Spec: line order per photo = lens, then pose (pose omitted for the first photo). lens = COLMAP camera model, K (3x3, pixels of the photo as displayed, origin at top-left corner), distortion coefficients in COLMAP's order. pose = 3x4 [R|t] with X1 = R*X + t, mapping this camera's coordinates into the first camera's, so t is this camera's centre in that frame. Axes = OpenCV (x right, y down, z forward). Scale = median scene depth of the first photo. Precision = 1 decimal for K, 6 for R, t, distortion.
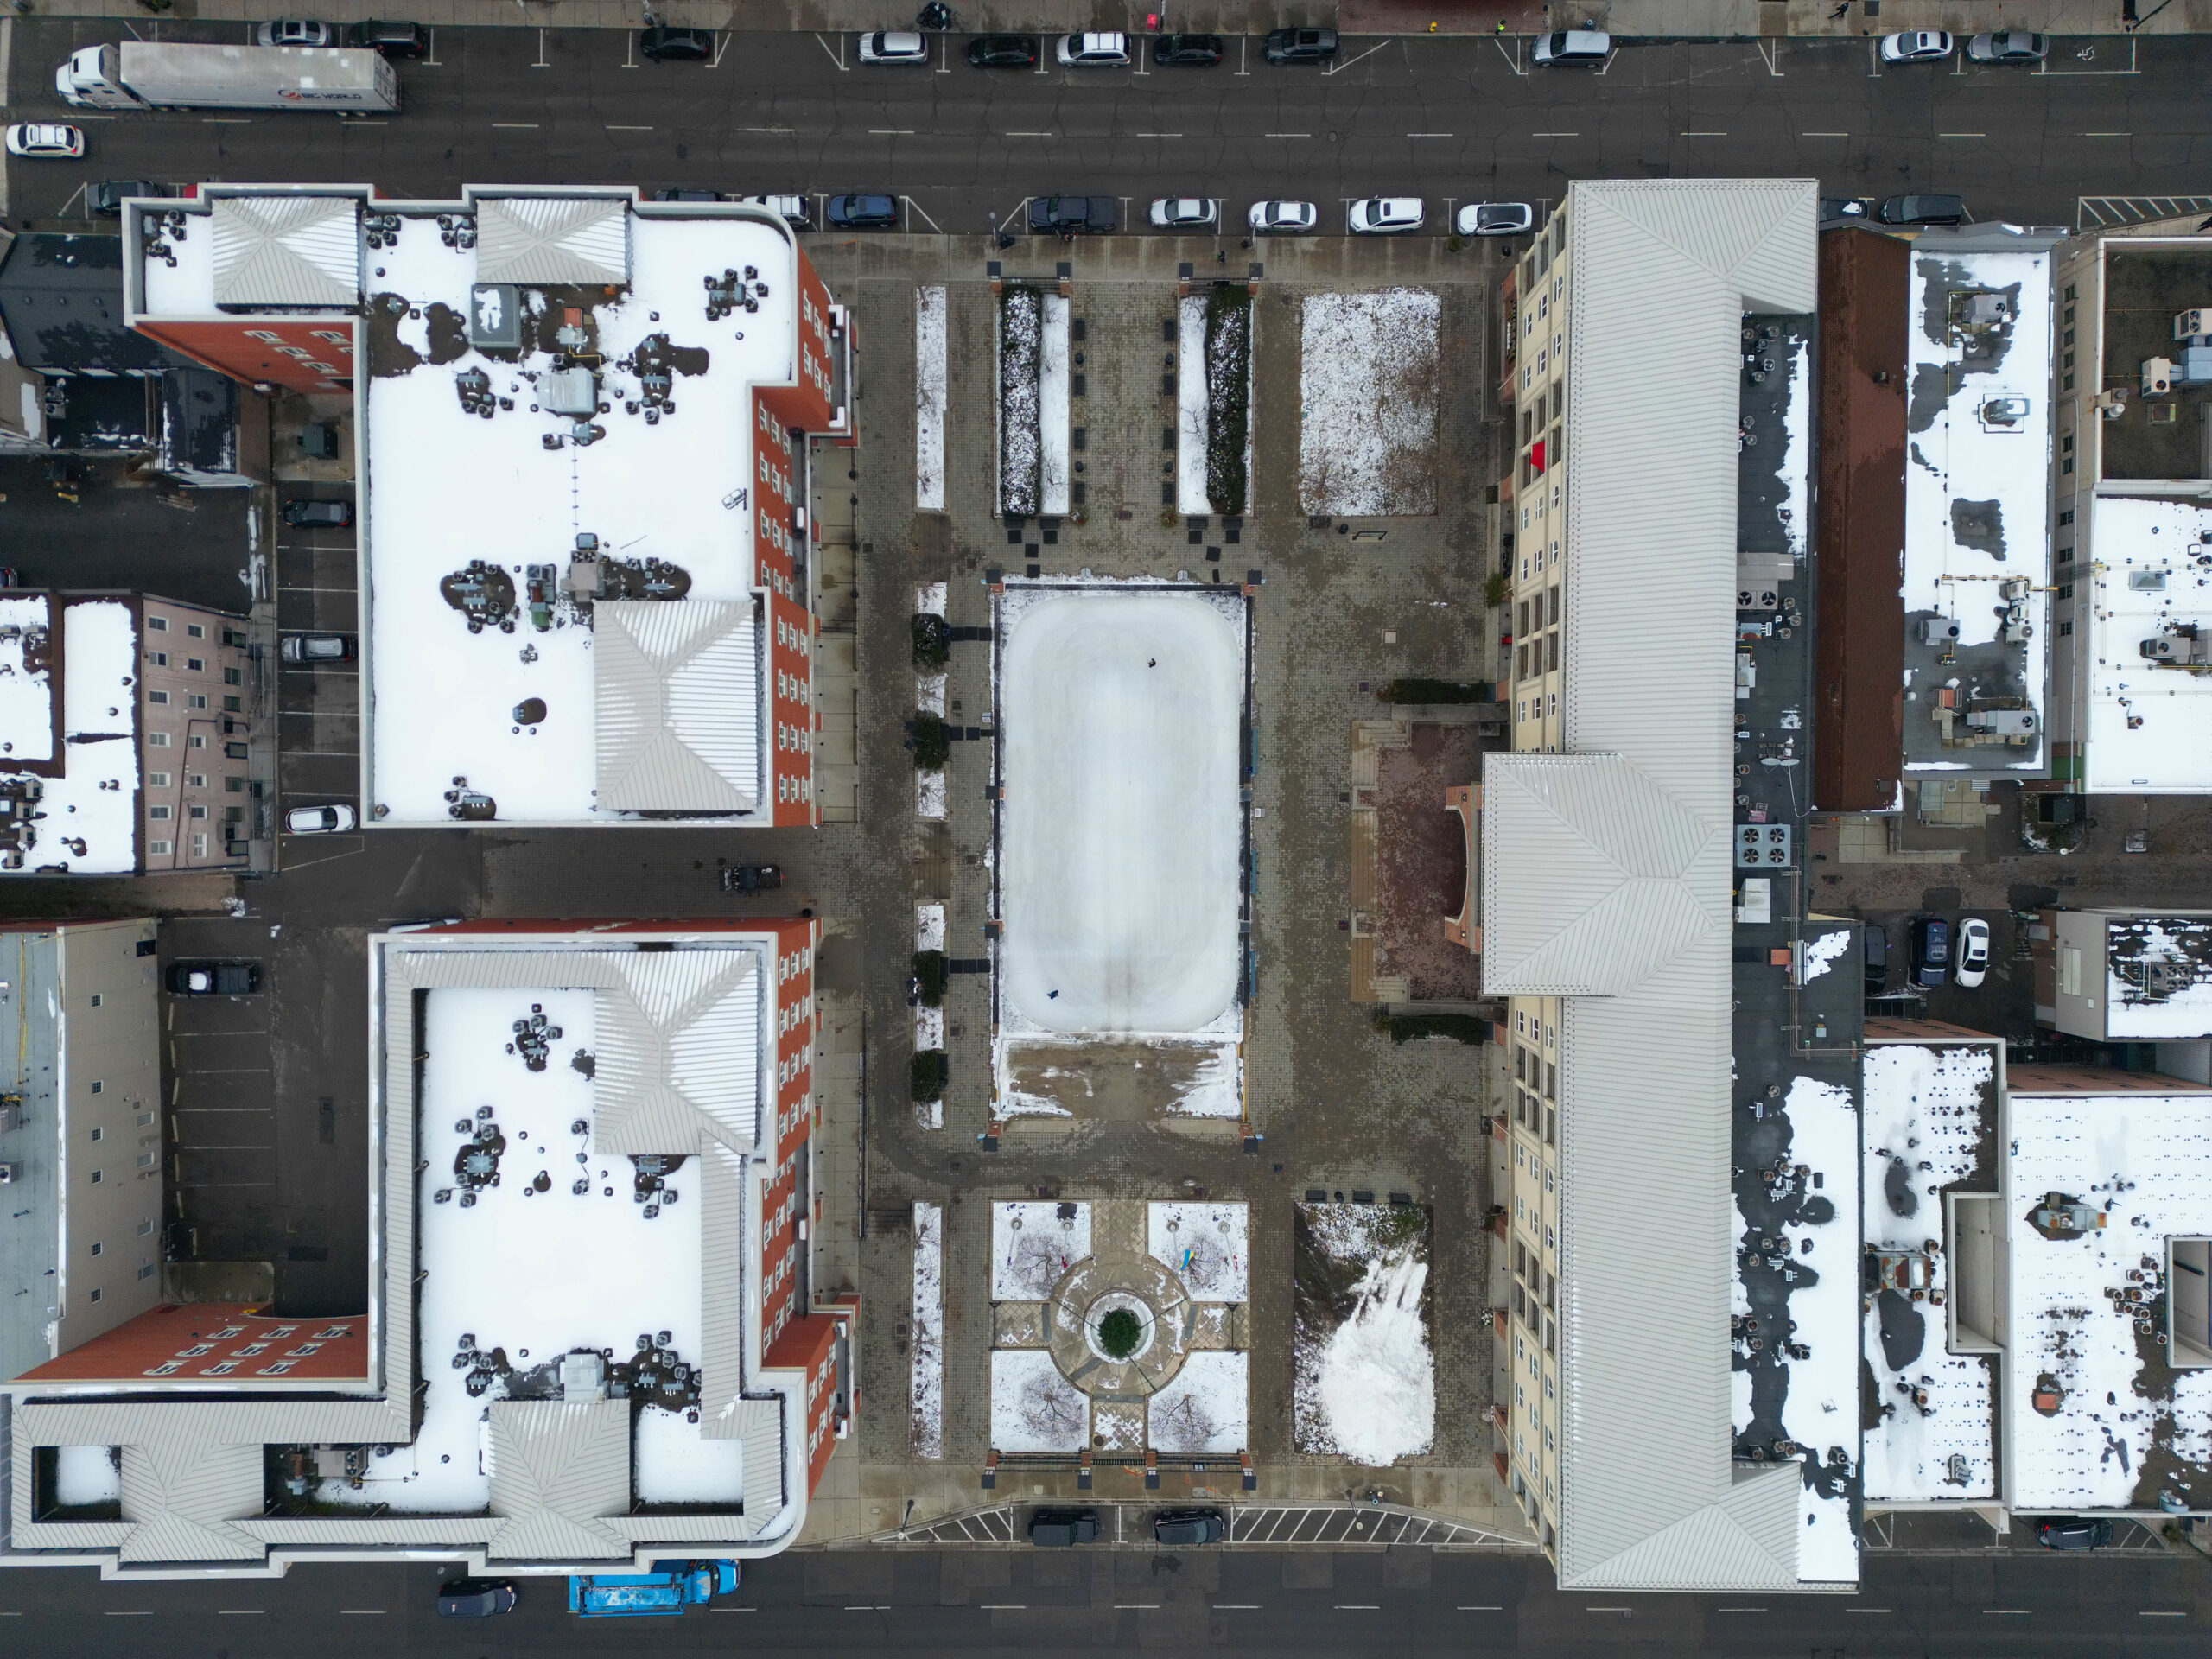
lens RADIAL K [[1553.9, 0, 1103.7], [0, 1553.9, 826.5], [0, 0, 1]] dist [0.035092, -0.028598]
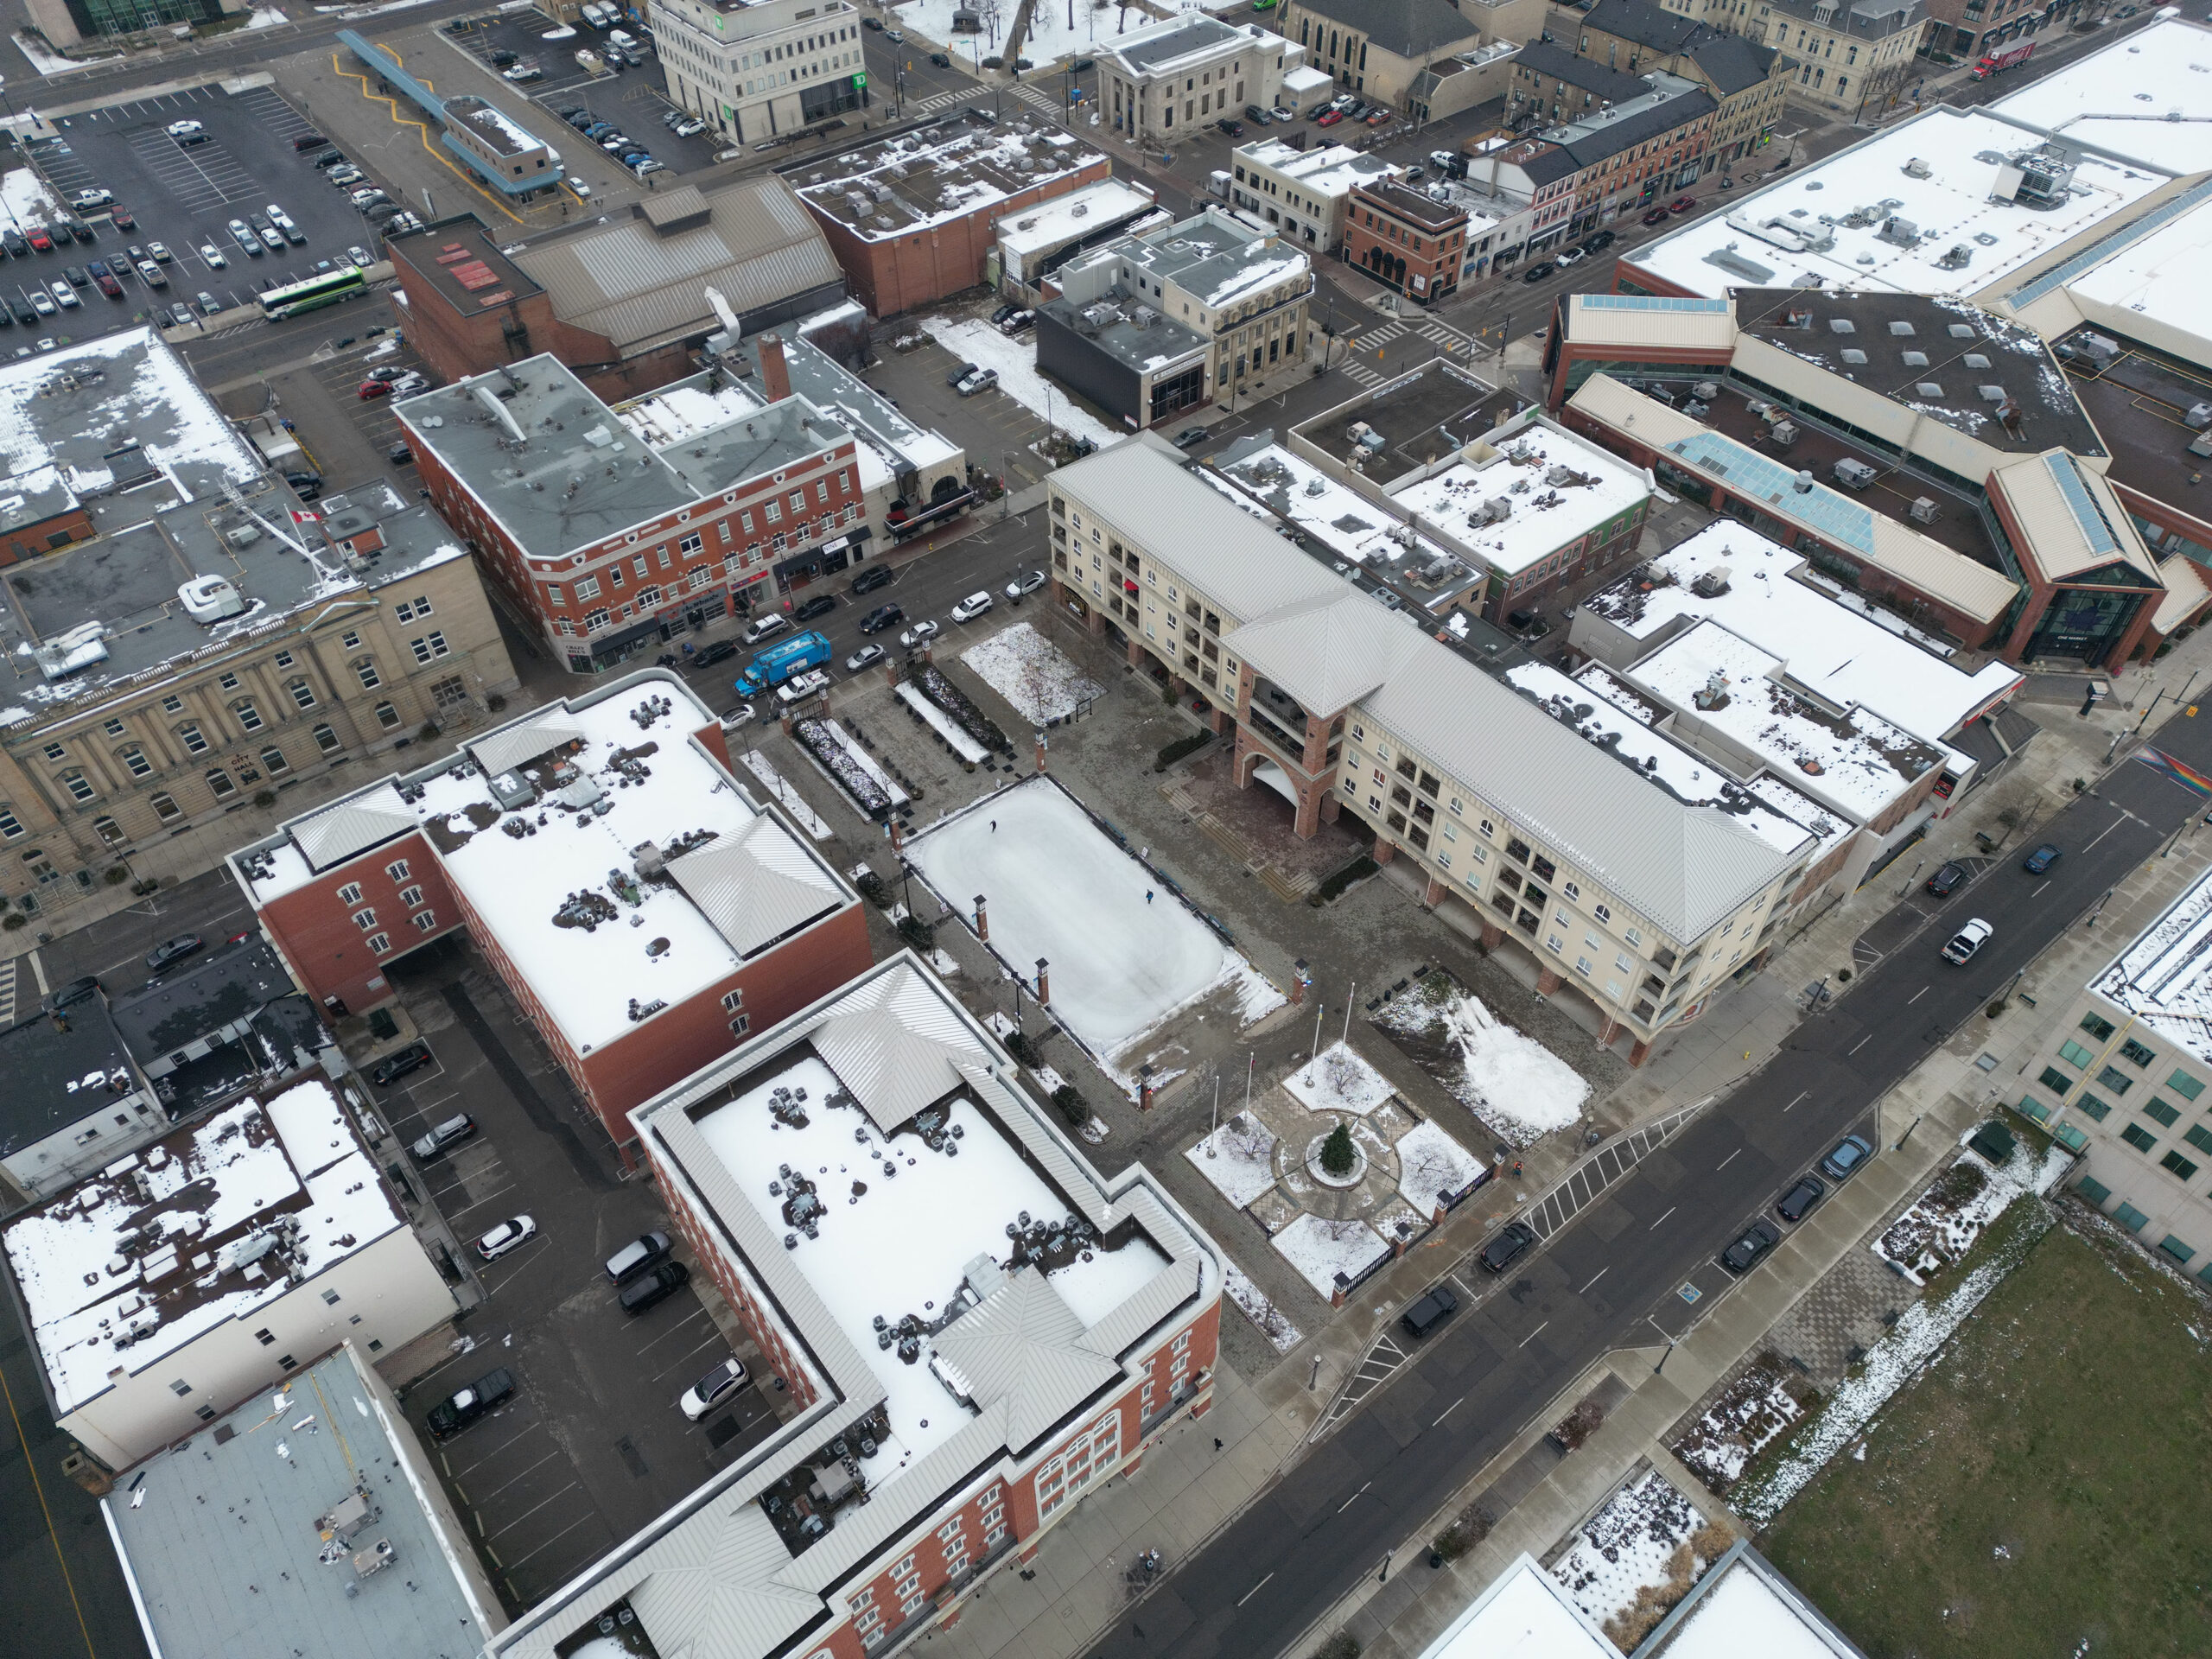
lens RADIAL K [[1553.9, 0, 1109.3], [0, 1553.9, 831.5], [0, 0, 1]] dist [0.035092, -0.028598]
pose [[0.778774, -0.454663, 0.432196, -0.562384], [0.627231, 0.553788, -0.547632, 0.785498], [0.009643, 0.697568, 0.716454, -0.005118]]
